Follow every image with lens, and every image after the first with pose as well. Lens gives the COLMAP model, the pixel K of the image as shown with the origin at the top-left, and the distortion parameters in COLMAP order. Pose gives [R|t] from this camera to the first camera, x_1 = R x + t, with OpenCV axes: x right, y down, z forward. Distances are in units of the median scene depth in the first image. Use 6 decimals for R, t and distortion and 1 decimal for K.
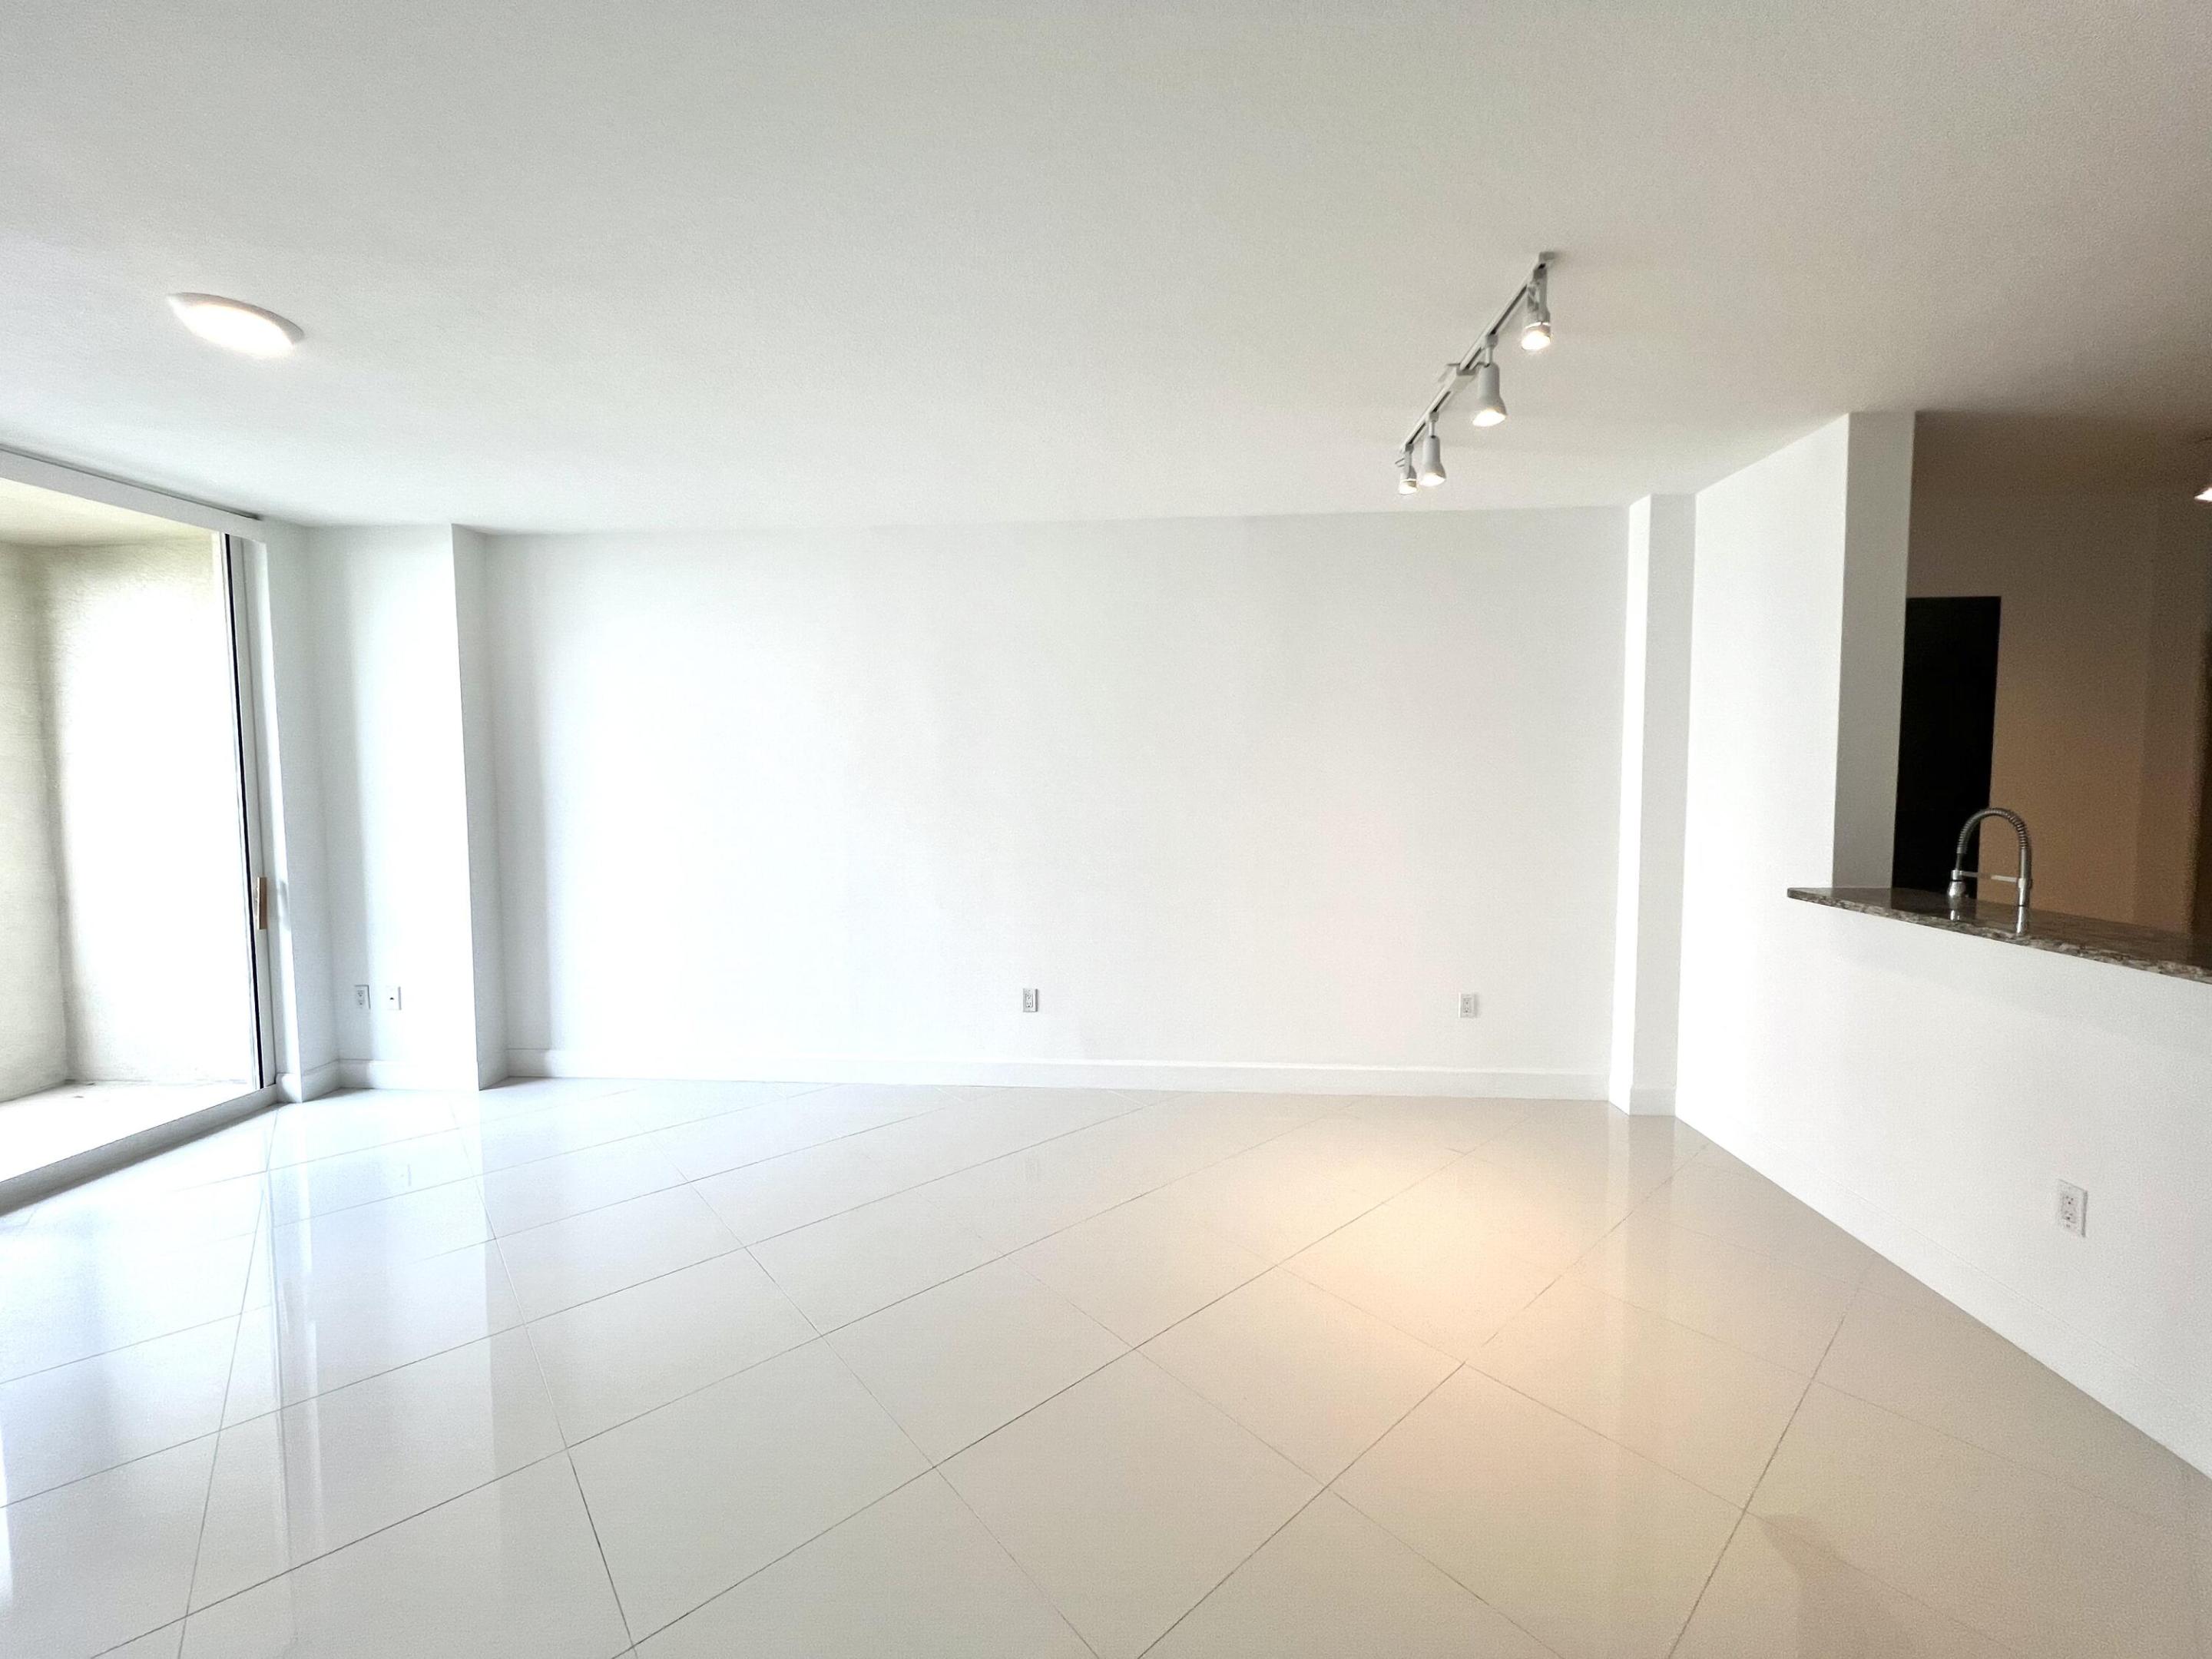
lens RADIAL K [[879.6, 0, 1103.8], [0, 879.6, 820.2], [0, 0, 1]] dist [-0.003199, 0.001673]
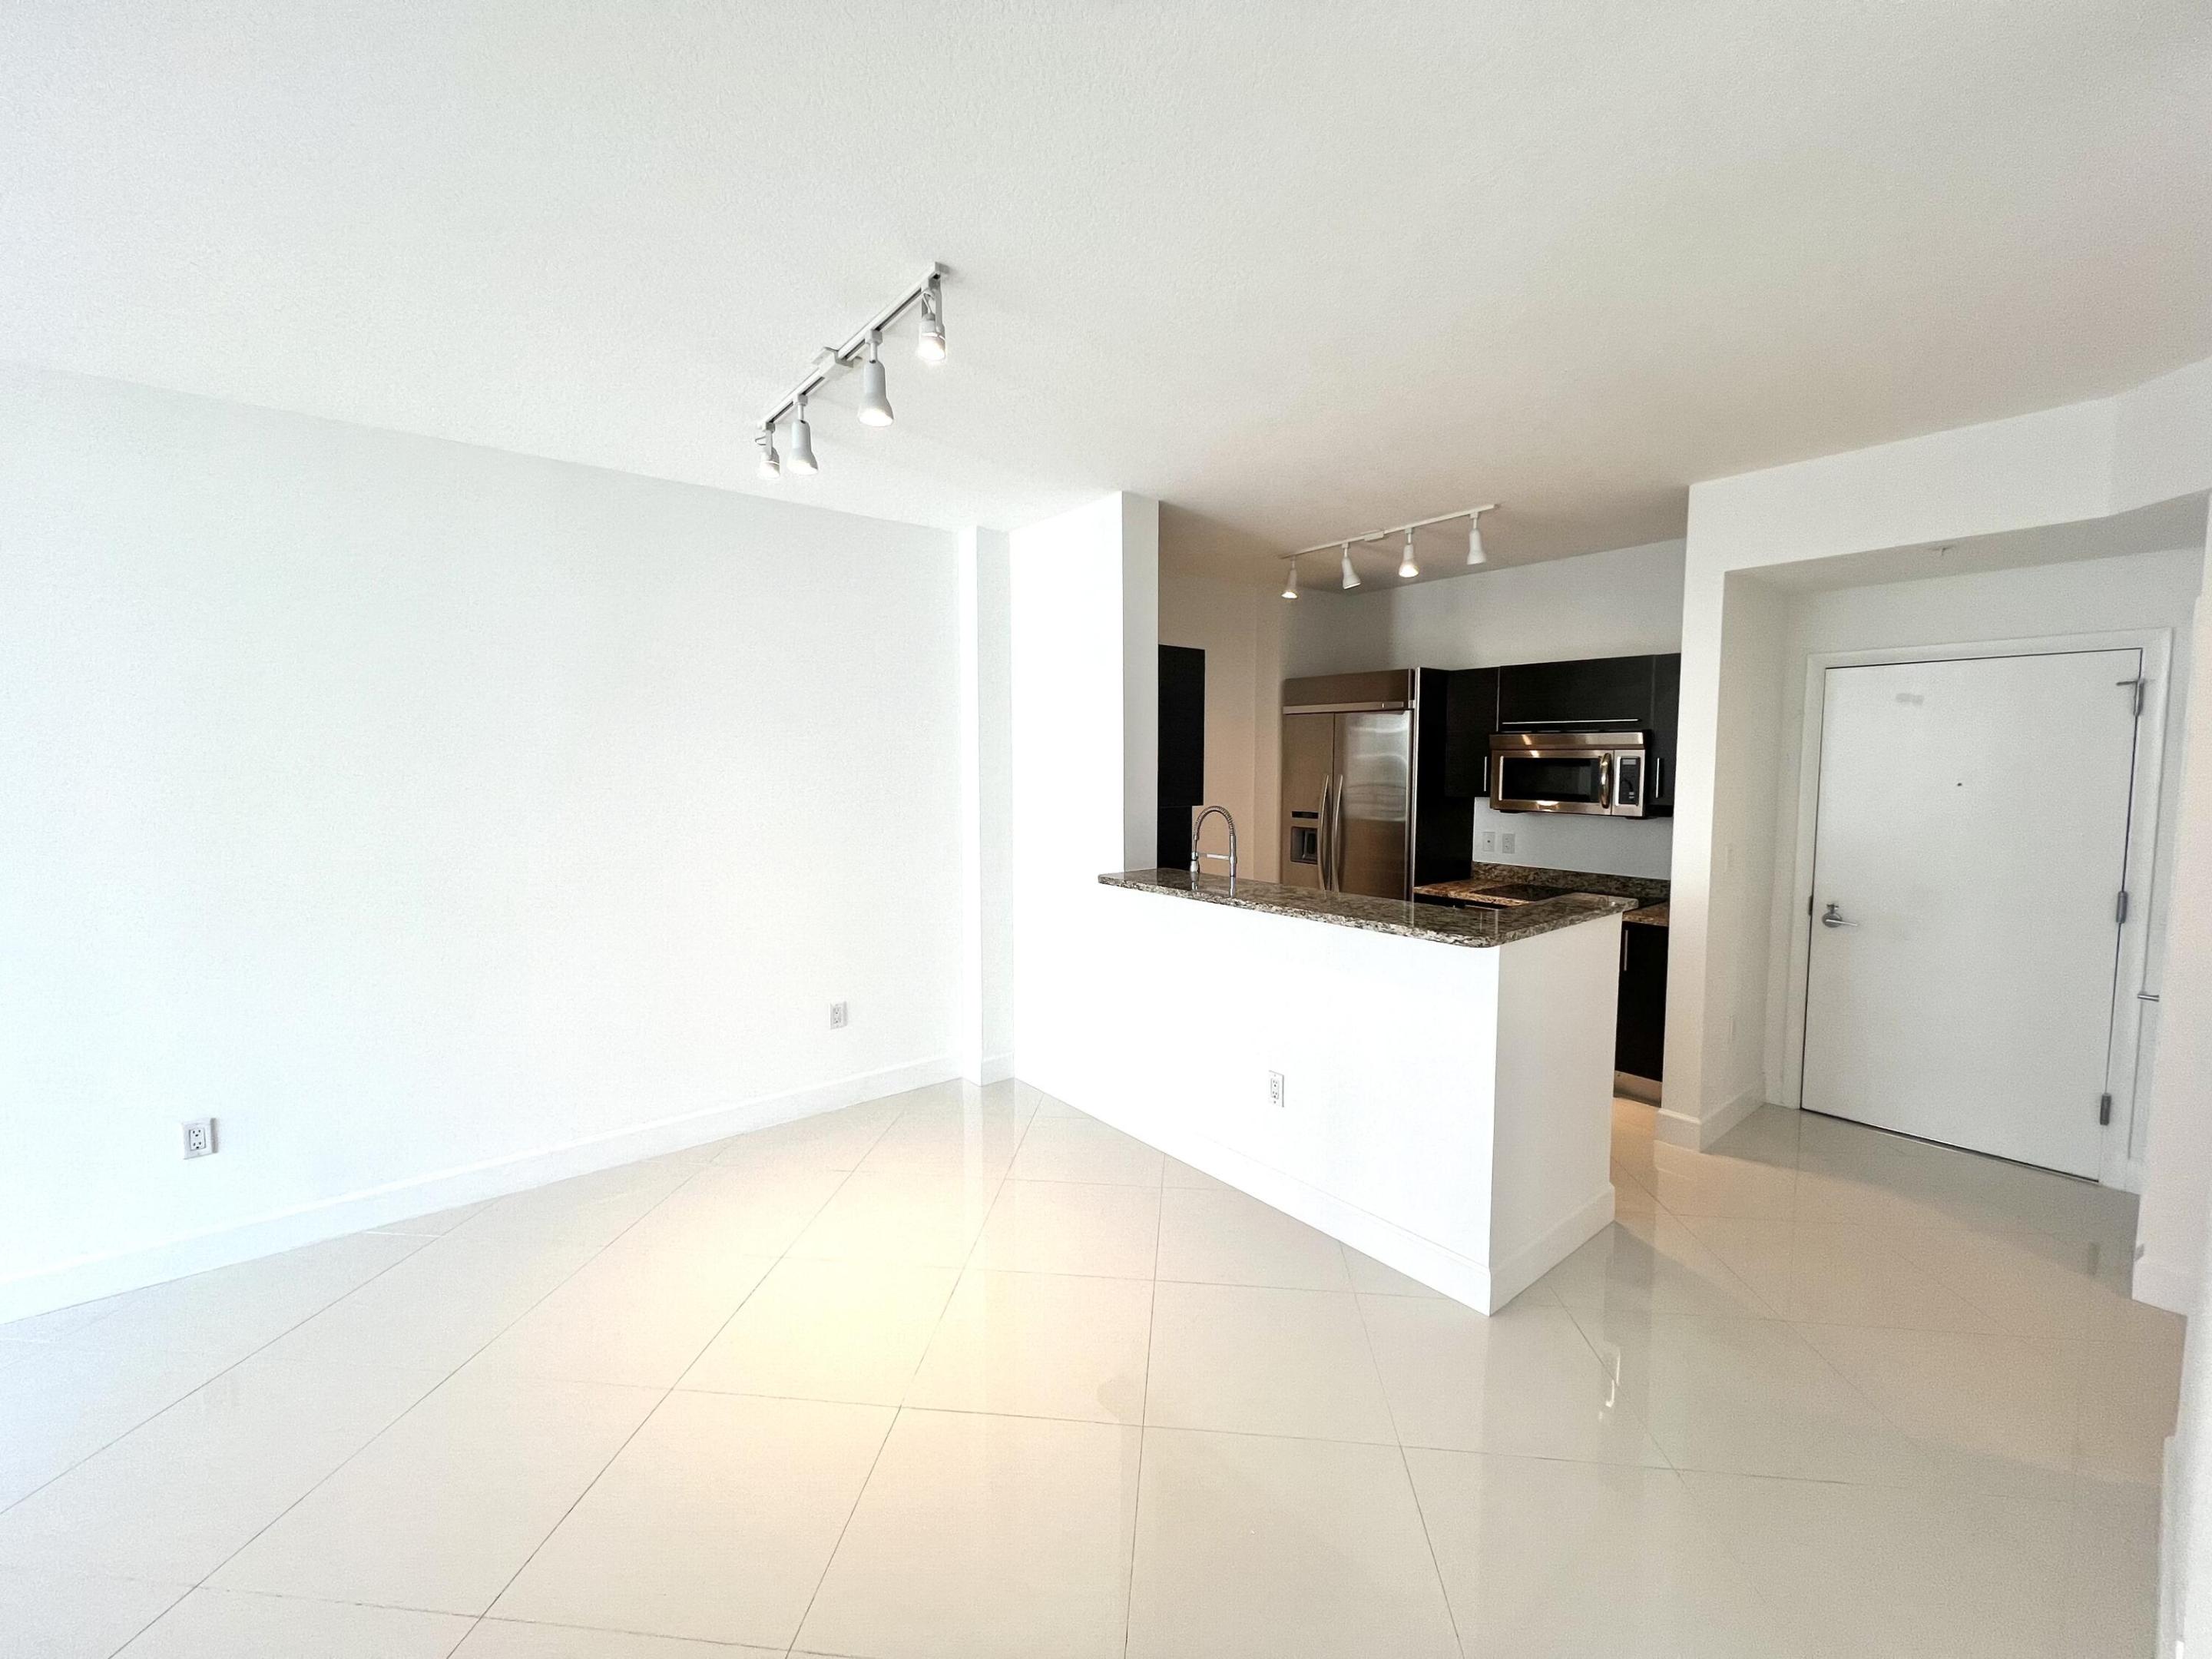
lens RADIAL K [[879.6, 0, 1100.5], [0, 879.6, 823.1], [0, 0, 1]] dist [-0.003199, 0.001673]
pose [[0.730692, -0.046566, 0.681118, -0.043788], [0.036834, 0.998907, 0.028777, -0.030786], [-0.681713, 0.004061, 0.731608, 0.113837]]
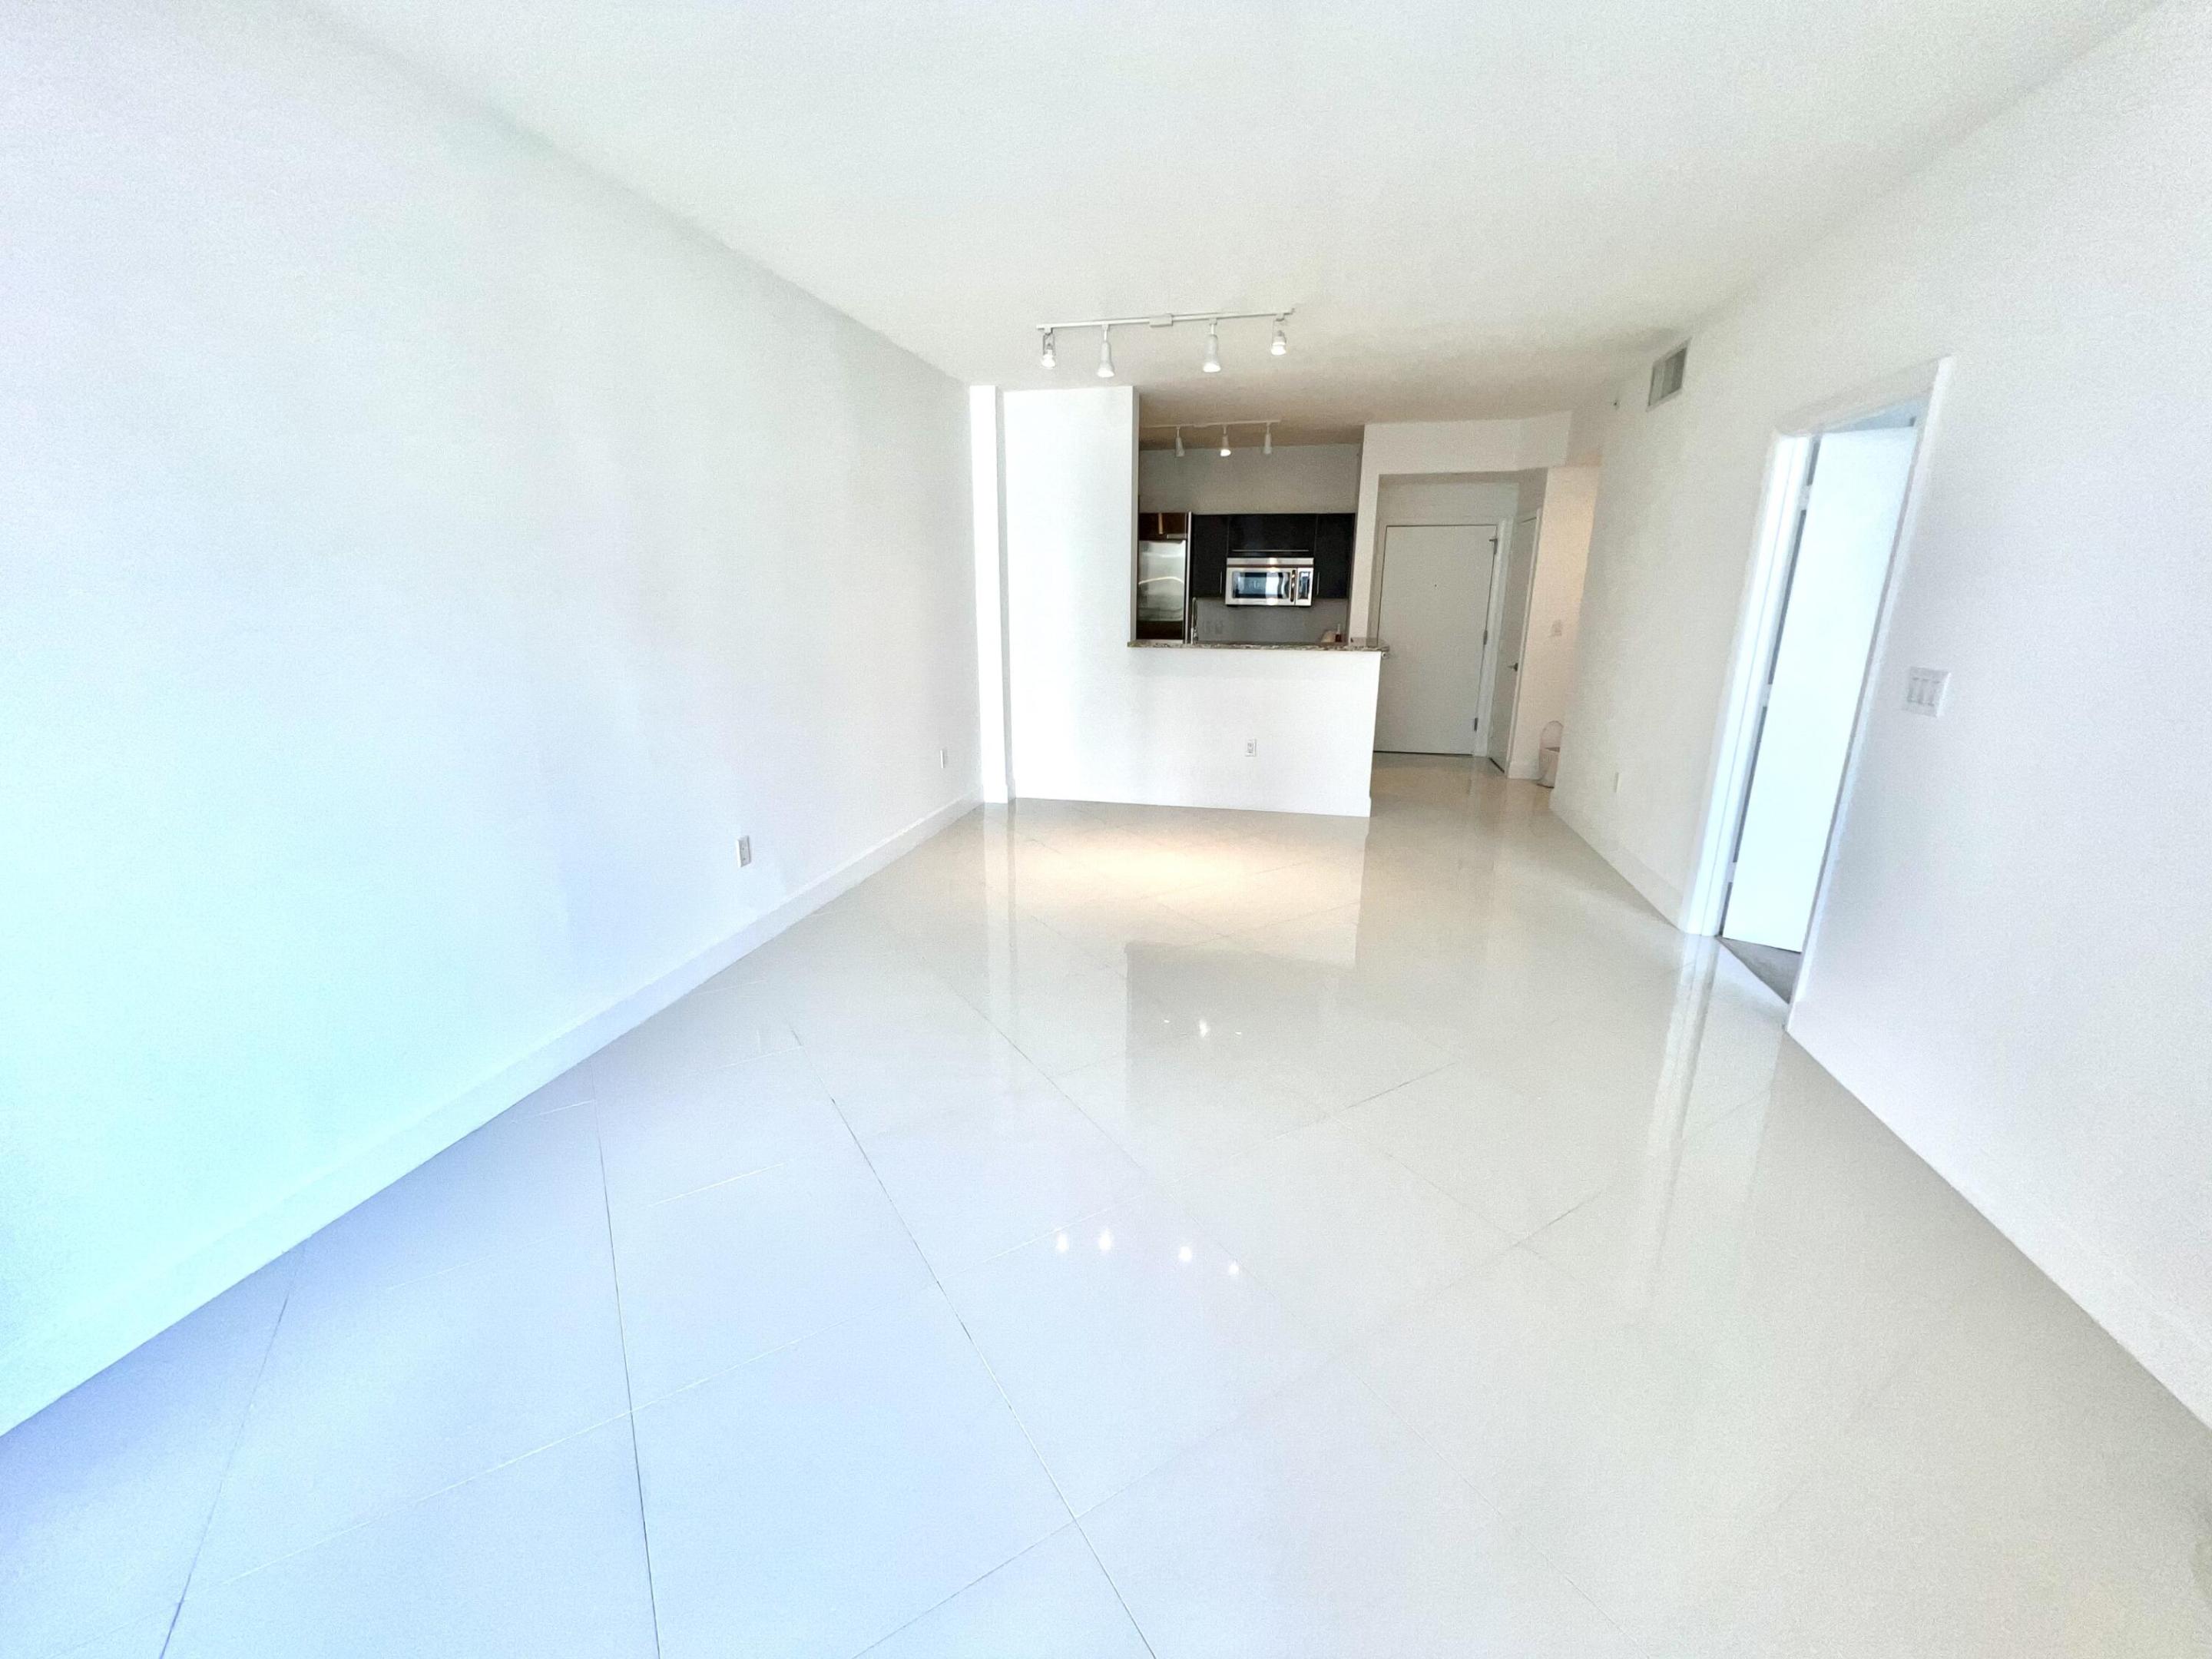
lens RADIAL K [[879.6, 0, 1106.5], [0, 879.6, 821.8], [0, 0, 1]] dist [-0.003199, 0.001673]
pose [[0.159624, -0.252059, 0.954456, -1.248029], [0.052931, 0.967648, 0.246691, -0.022172], [-0.985758, 0.011143, 0.167802, 0.759374]]
